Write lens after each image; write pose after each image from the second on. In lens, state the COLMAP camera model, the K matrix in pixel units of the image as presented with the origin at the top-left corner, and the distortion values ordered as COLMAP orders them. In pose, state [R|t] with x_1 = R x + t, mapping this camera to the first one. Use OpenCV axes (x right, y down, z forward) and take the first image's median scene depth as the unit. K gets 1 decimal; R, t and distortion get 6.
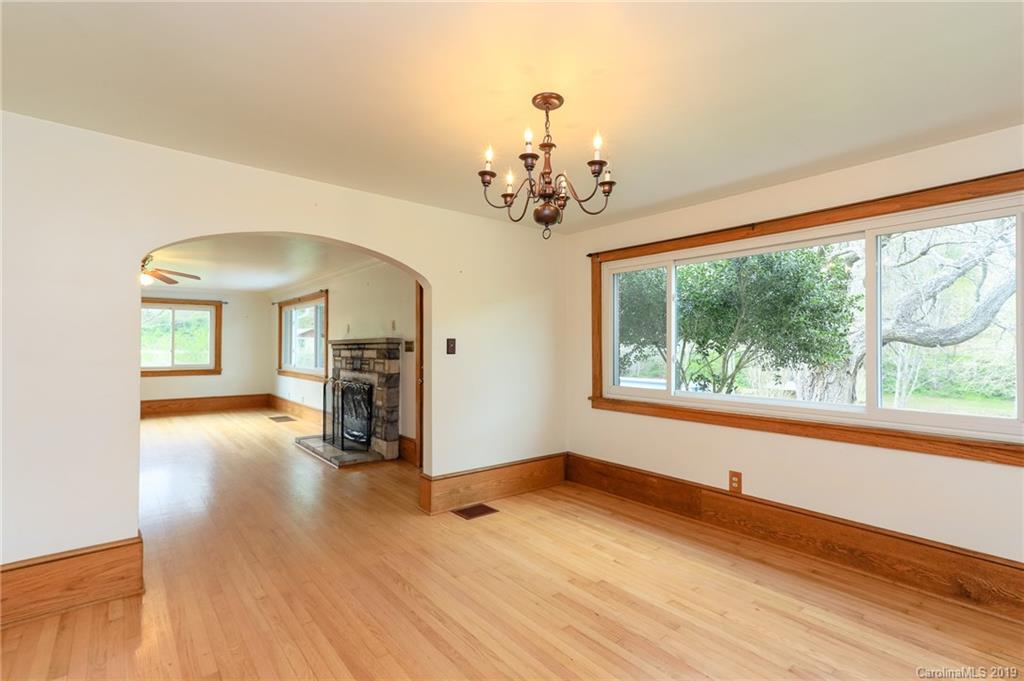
lens RADIAL K [[484.2, 0, 514.8], [0, 484.2, 338.9], [0, 0, 1]] dist [0.012647, 0.002055]
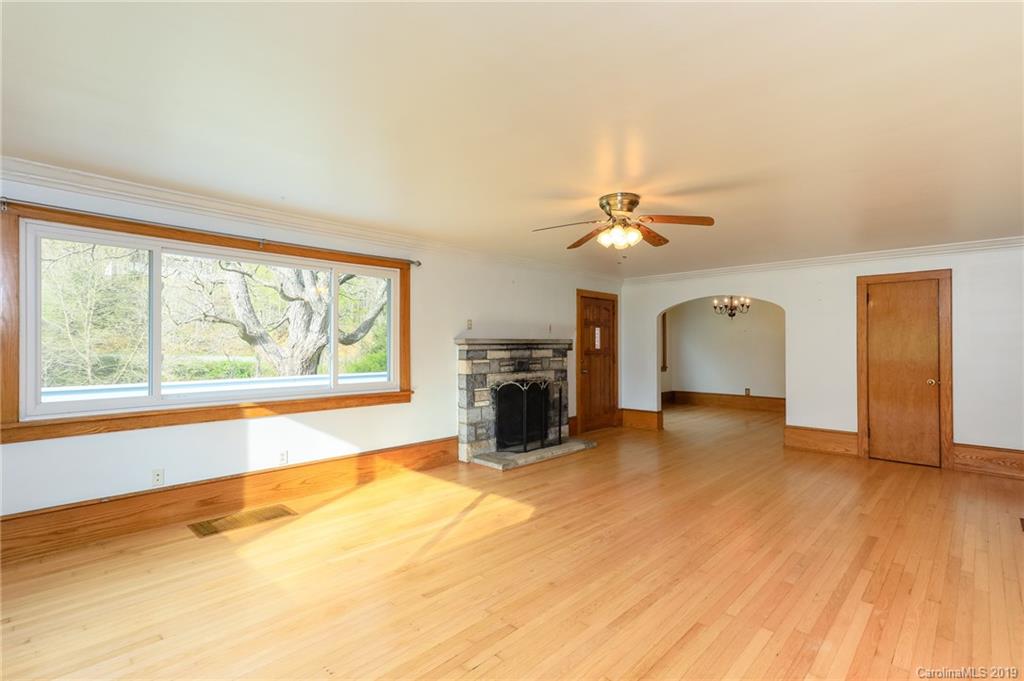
lens RADIAL K [[484.2, 0, 506.6], [0, 484.2, 343.0], [0, 0, 1]] dist [0.012647, 0.002055]
pose [[-0.114067, 0.004335, 0.993464, -1.252595], [-0.017240, 0.999831, -0.006343, 0.014883], [-0.993324, -0.017851, -0.113973, 1.114875]]
